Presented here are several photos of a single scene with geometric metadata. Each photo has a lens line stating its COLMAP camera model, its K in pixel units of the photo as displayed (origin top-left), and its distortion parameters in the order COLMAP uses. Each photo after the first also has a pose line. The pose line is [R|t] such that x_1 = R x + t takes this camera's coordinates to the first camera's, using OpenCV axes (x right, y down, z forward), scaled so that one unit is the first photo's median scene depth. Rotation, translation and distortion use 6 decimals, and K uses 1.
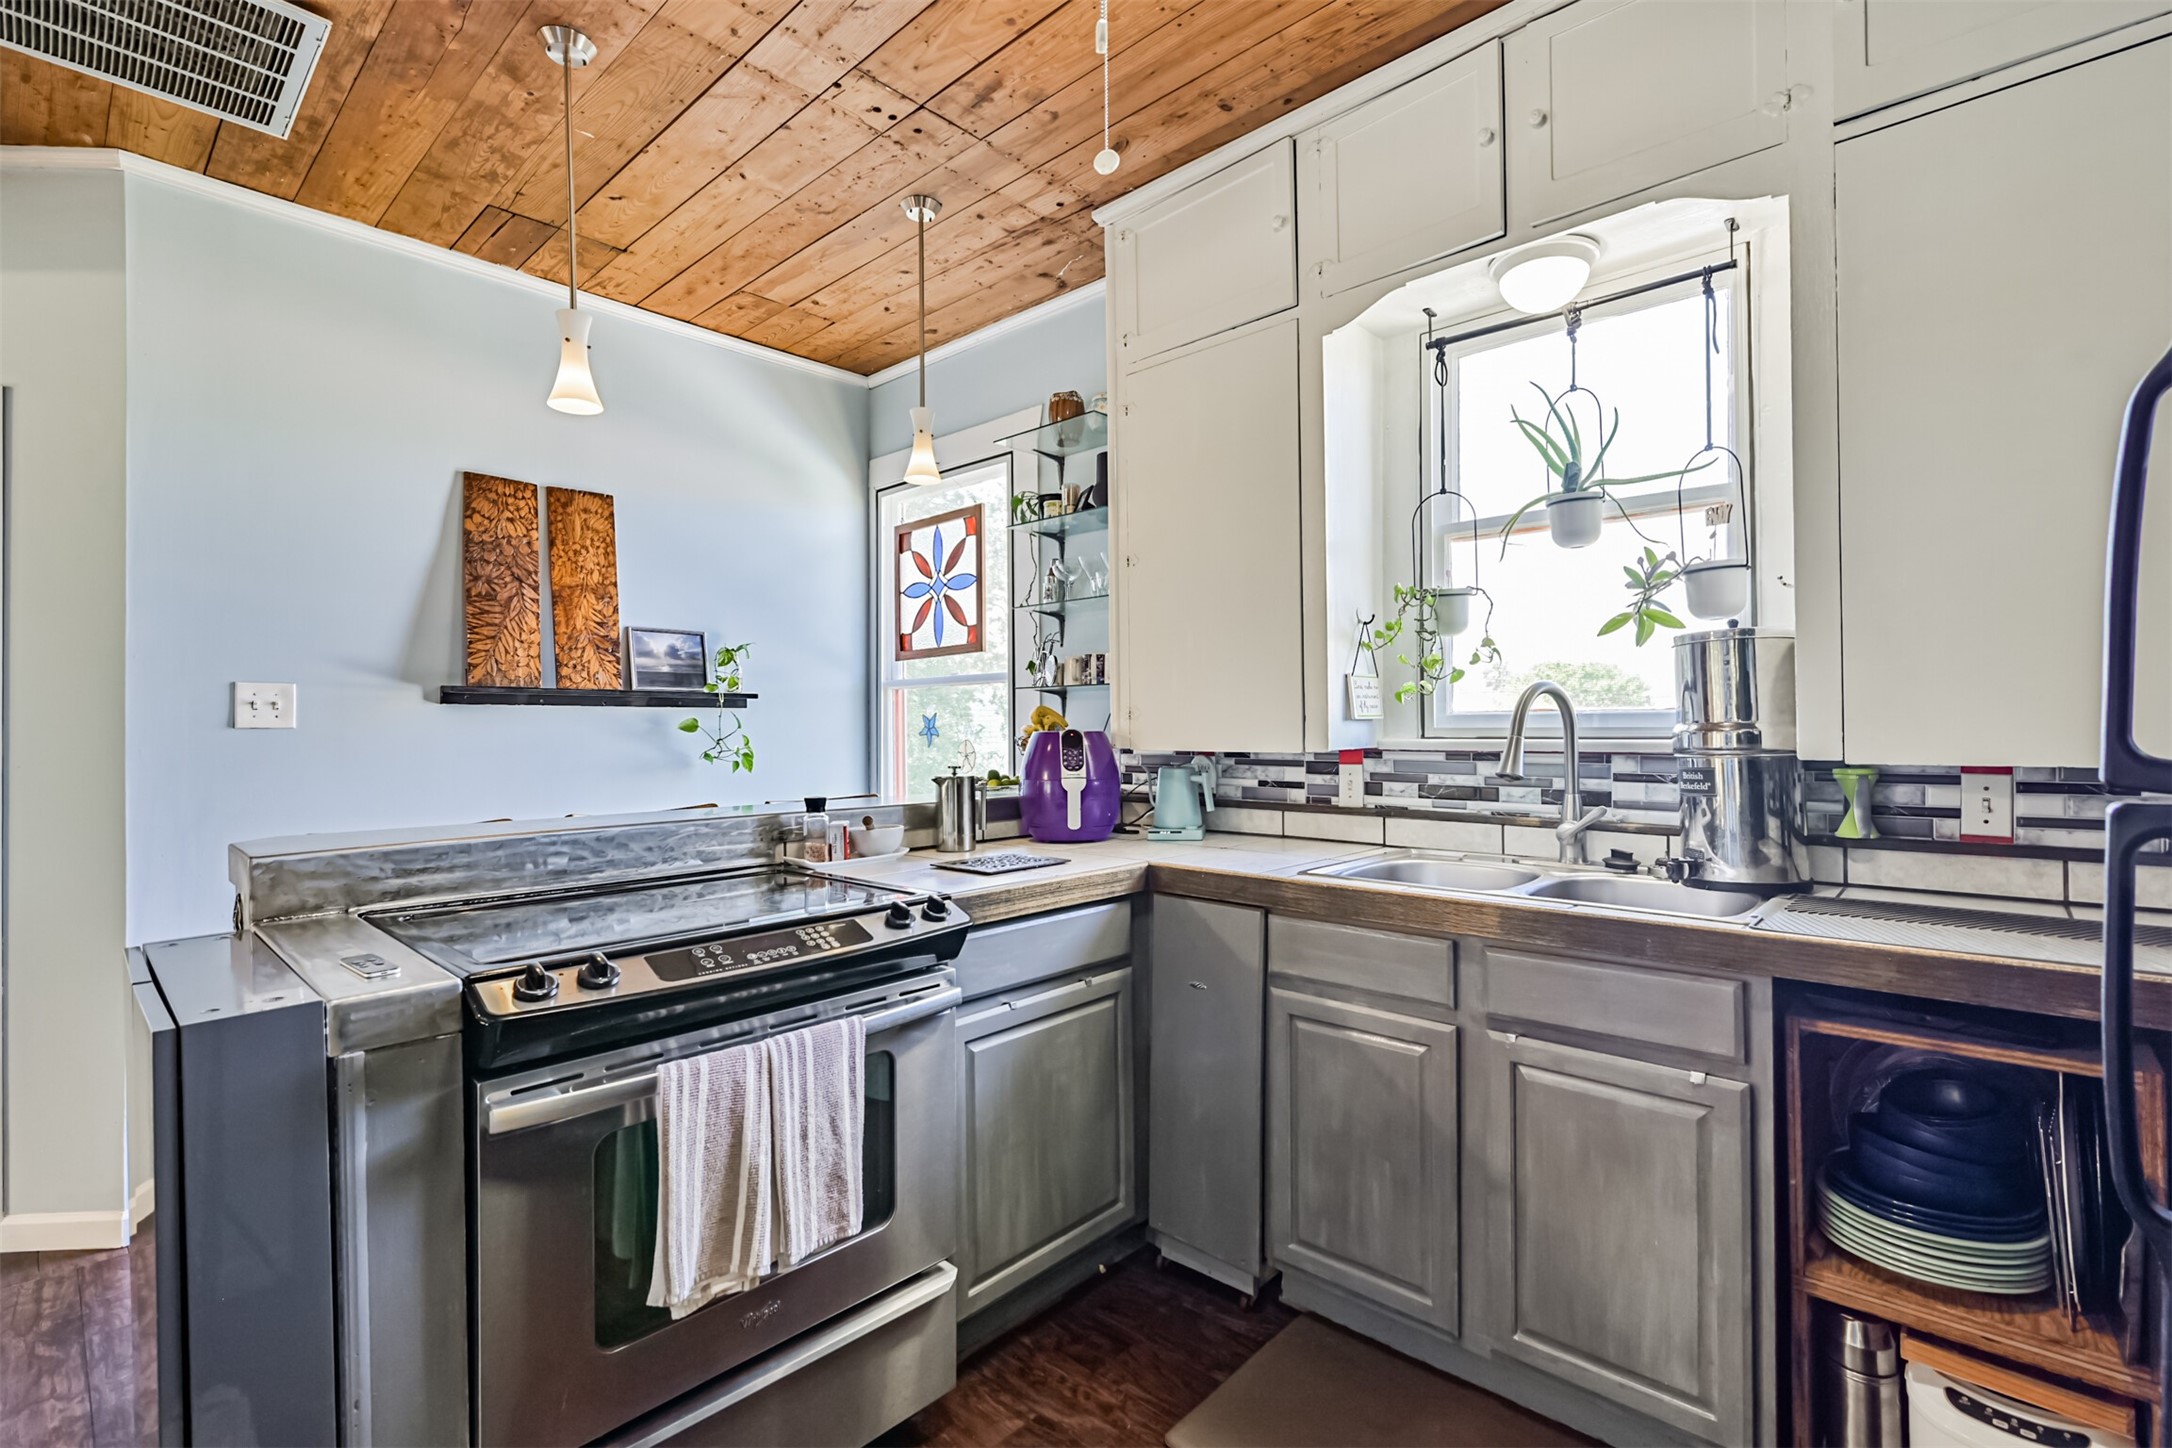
lens RADIAL K [[984.6, 0, 1086.0], [0, 984.6, 724.0], [0, 0, 1]] dist [0.000299, 0.000398]
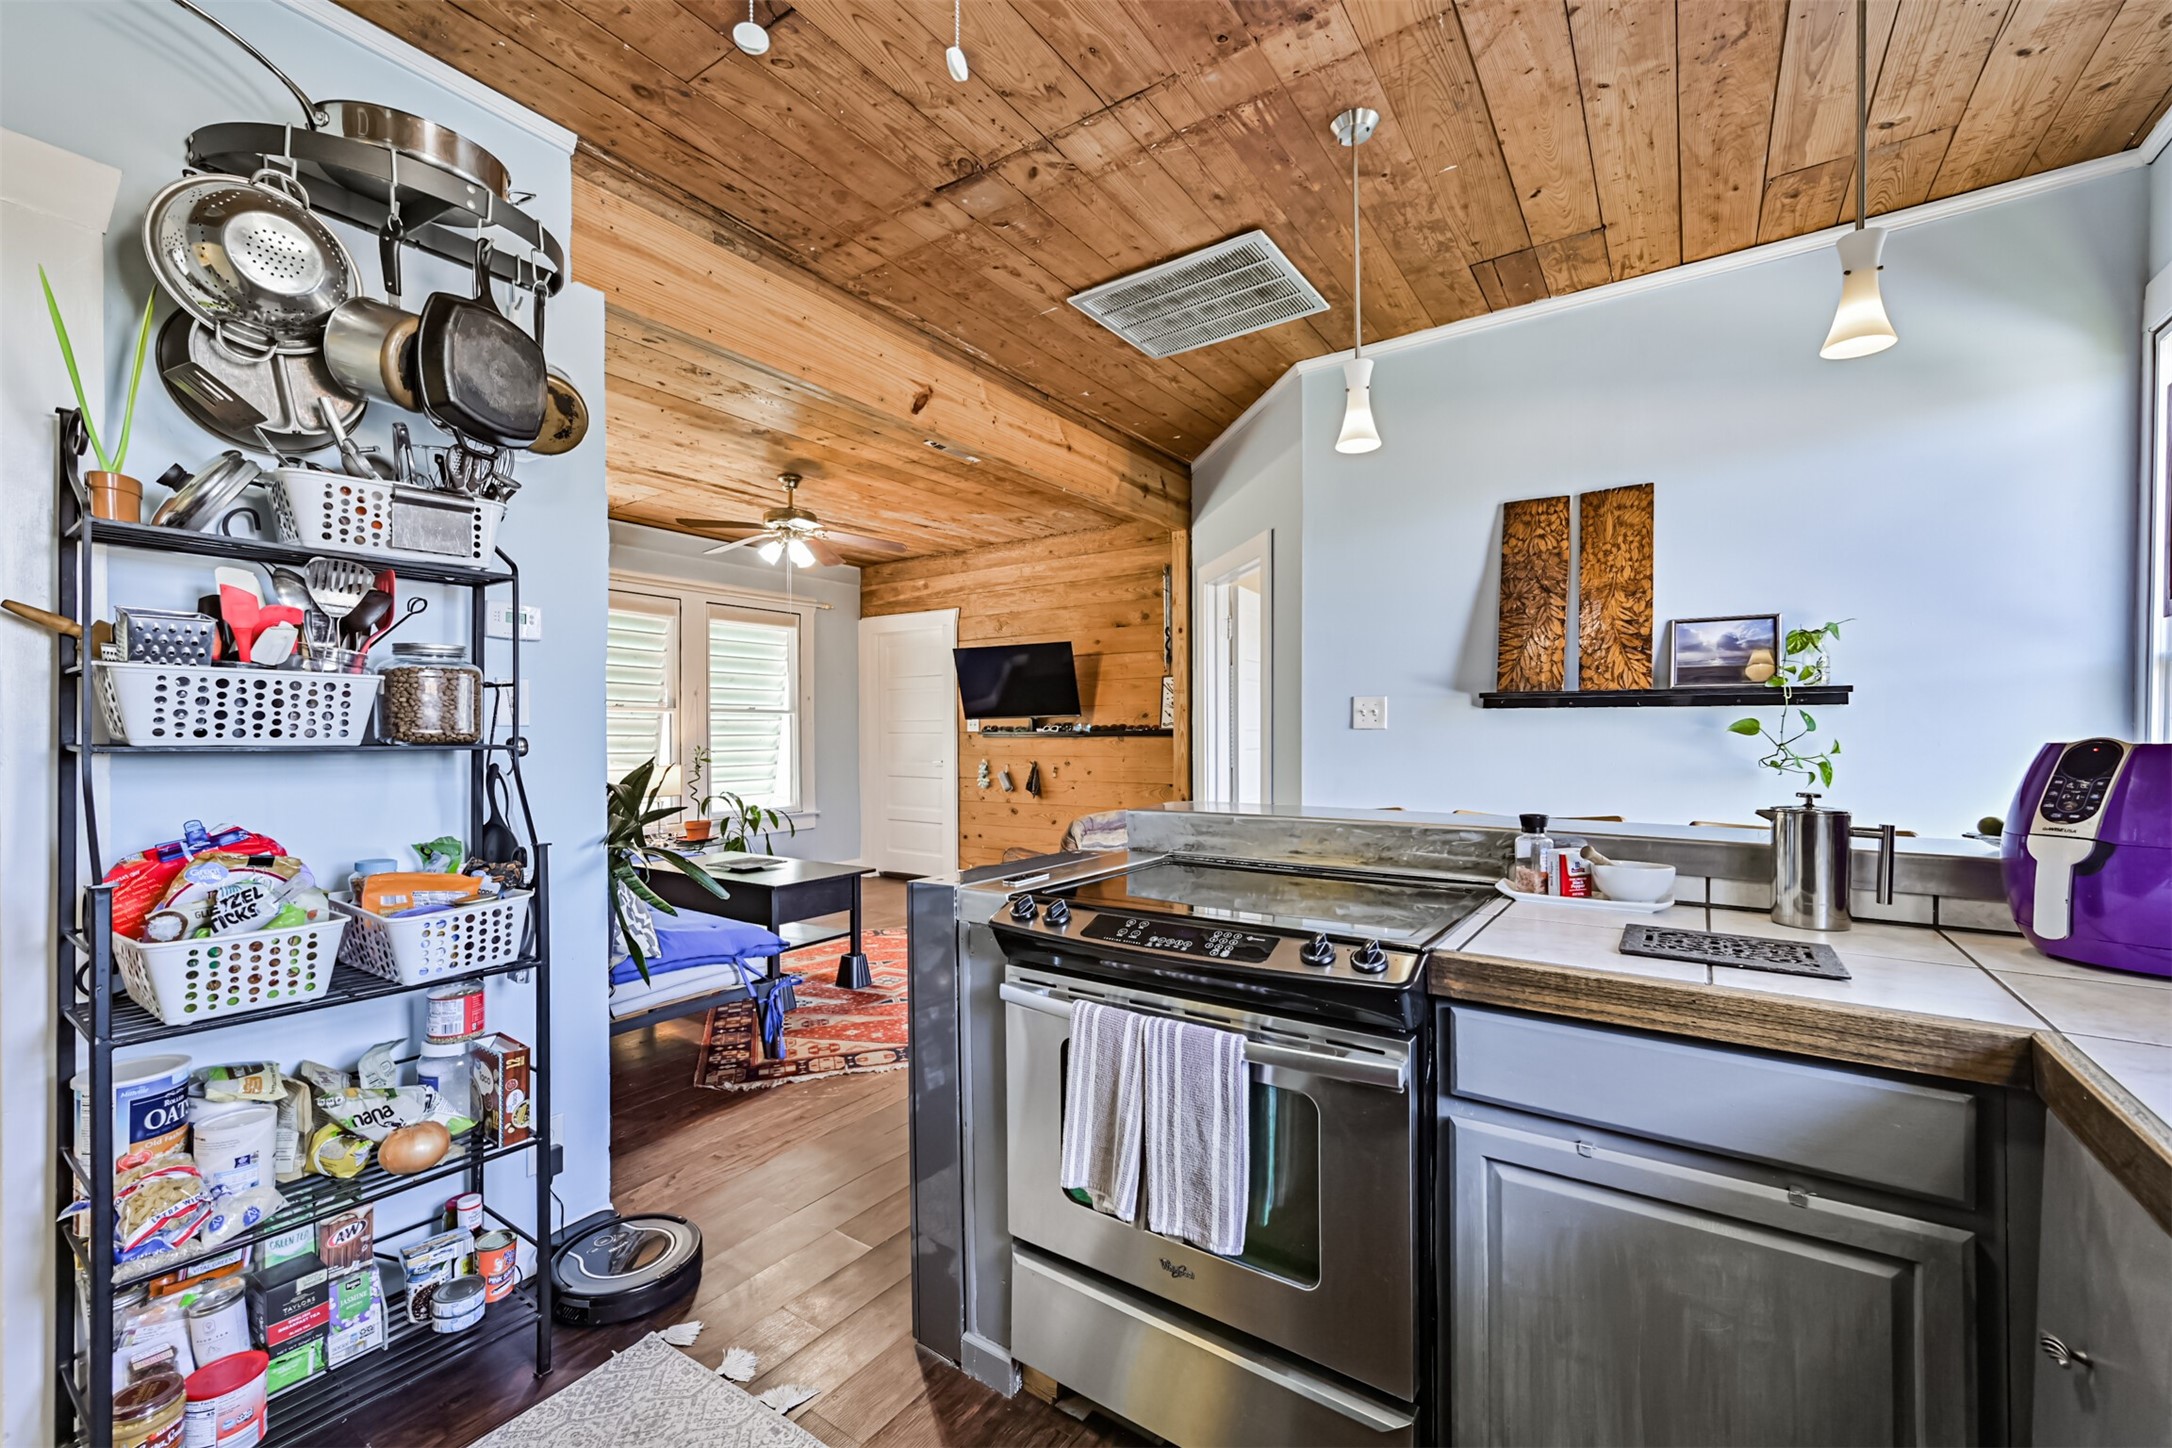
lens RADIAL K [[877.7, 0, 1098.2], [0, 877.7, 745.0], [0, 0, 1]] dist [-0.003977, -0.000280]
pose [[0.140908, 0.022255, -0.989773, 0.392717], [0.002994, 0.999733, 0.022905, -0.003218], [0.990018, -0.006190, 0.140804, 0.503338]]
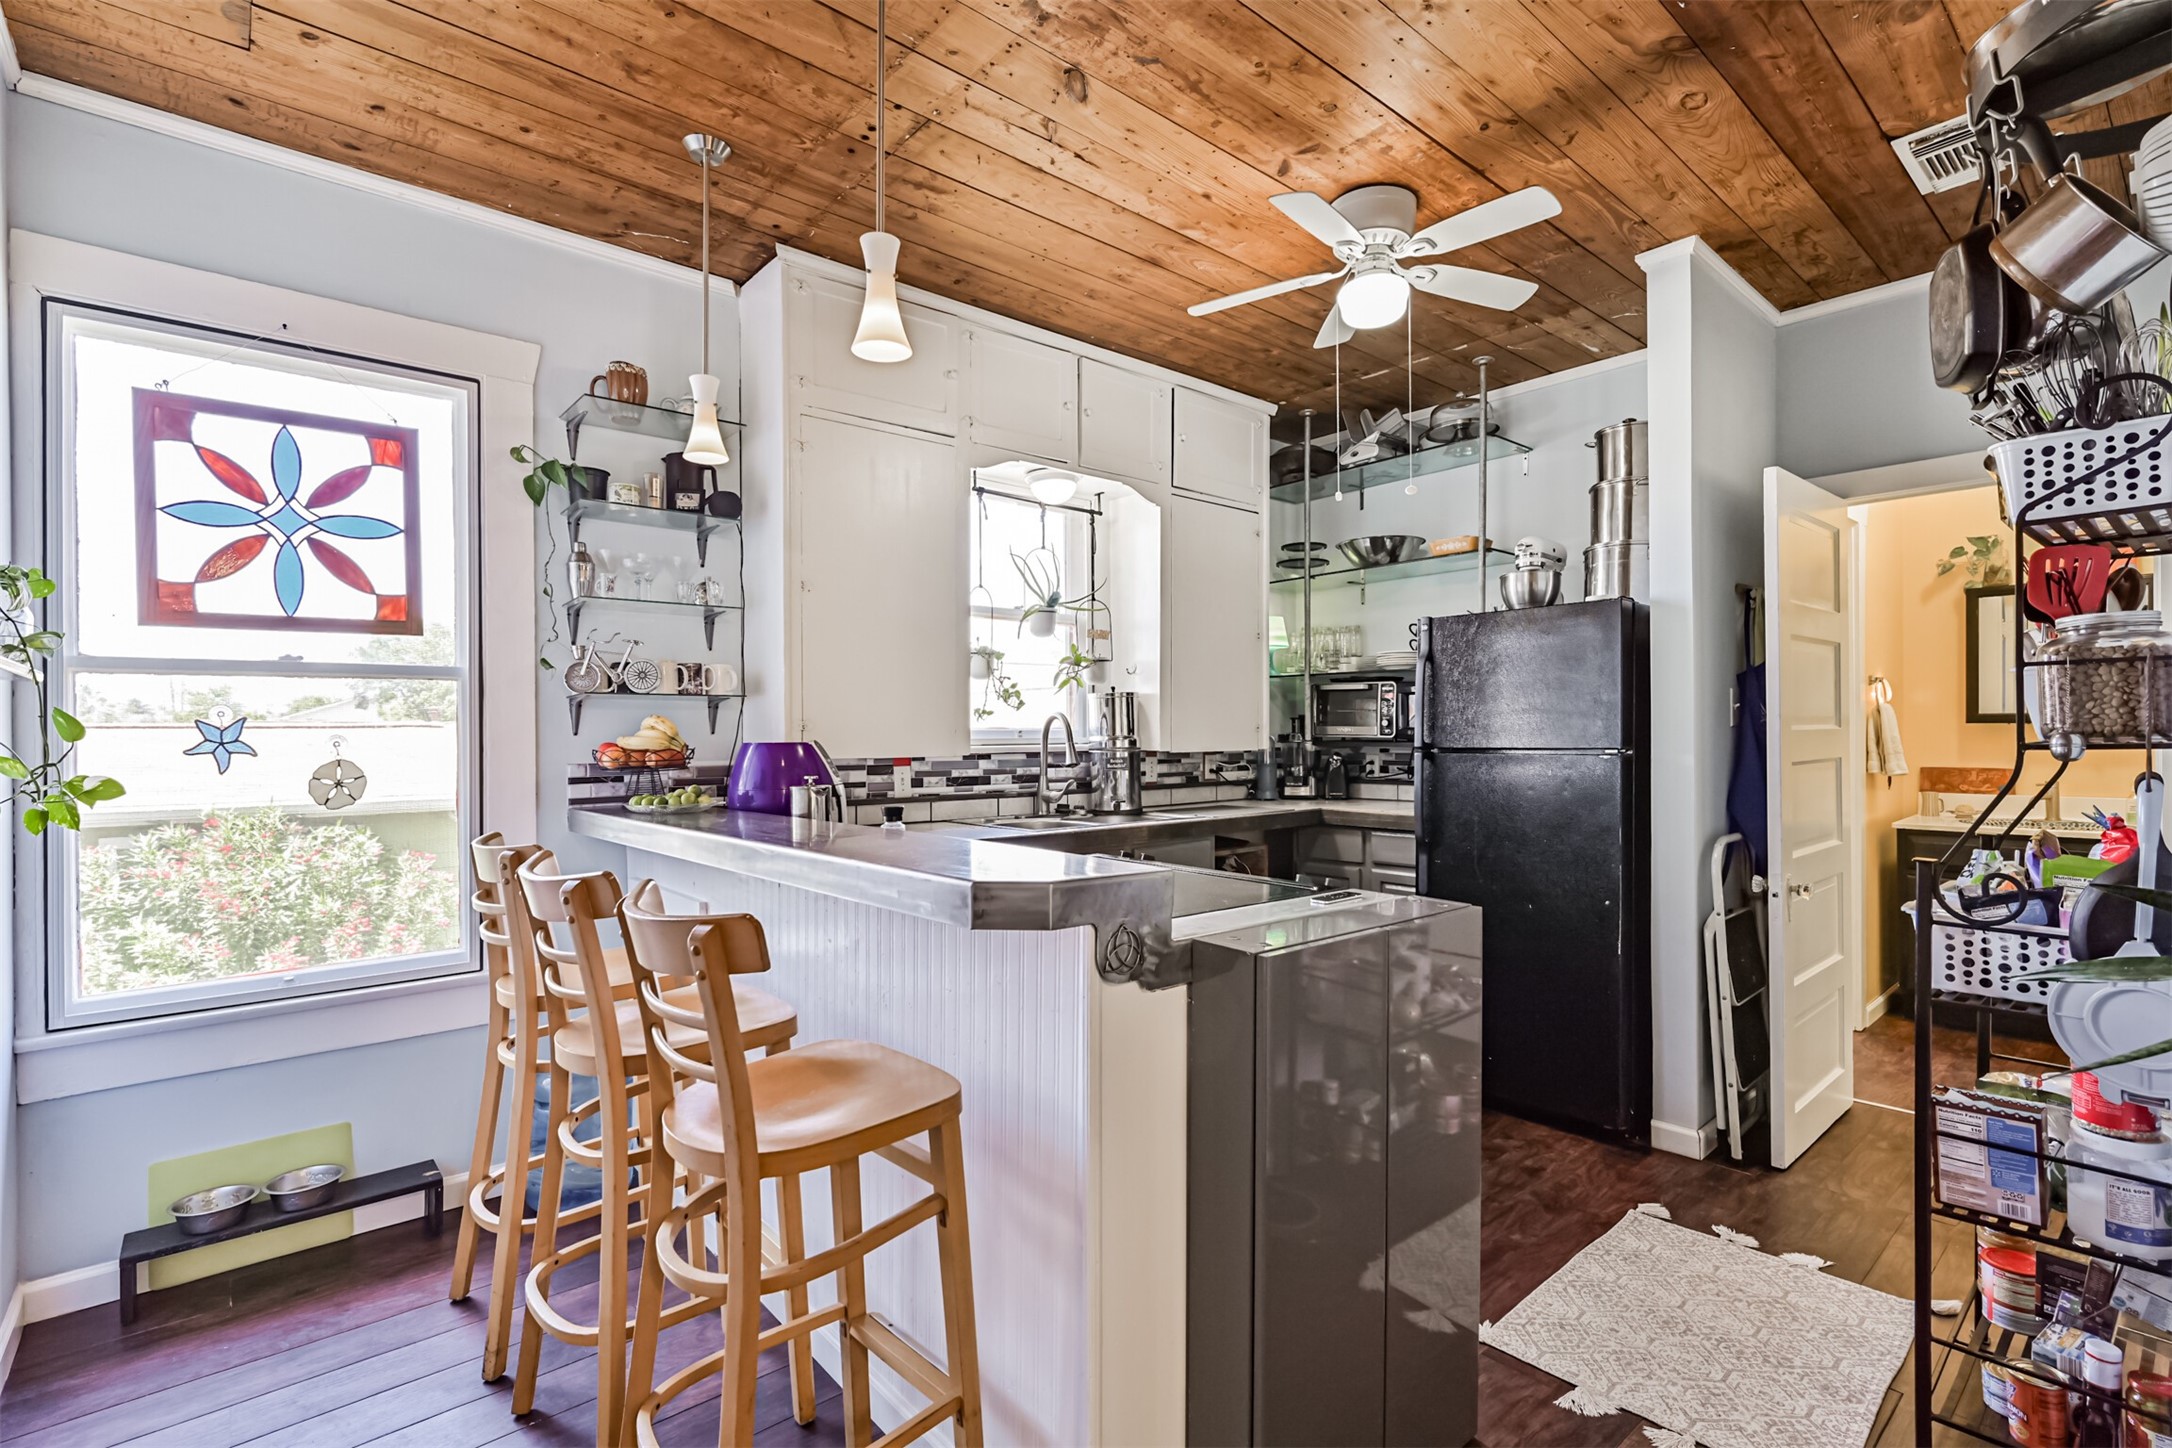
lens RADIAL K [[984.6, 0, 1086.0], [0, 984.6, 724.0], [0, 0, 1]] dist [0.000299, 0.000398]
pose [[0.117880, 0.012767, 0.992946, -1.165621], [-0.000086, 0.999917, -0.012846, 0.000719], [-0.993028, 0.001429, 0.117872, 0.659057]]
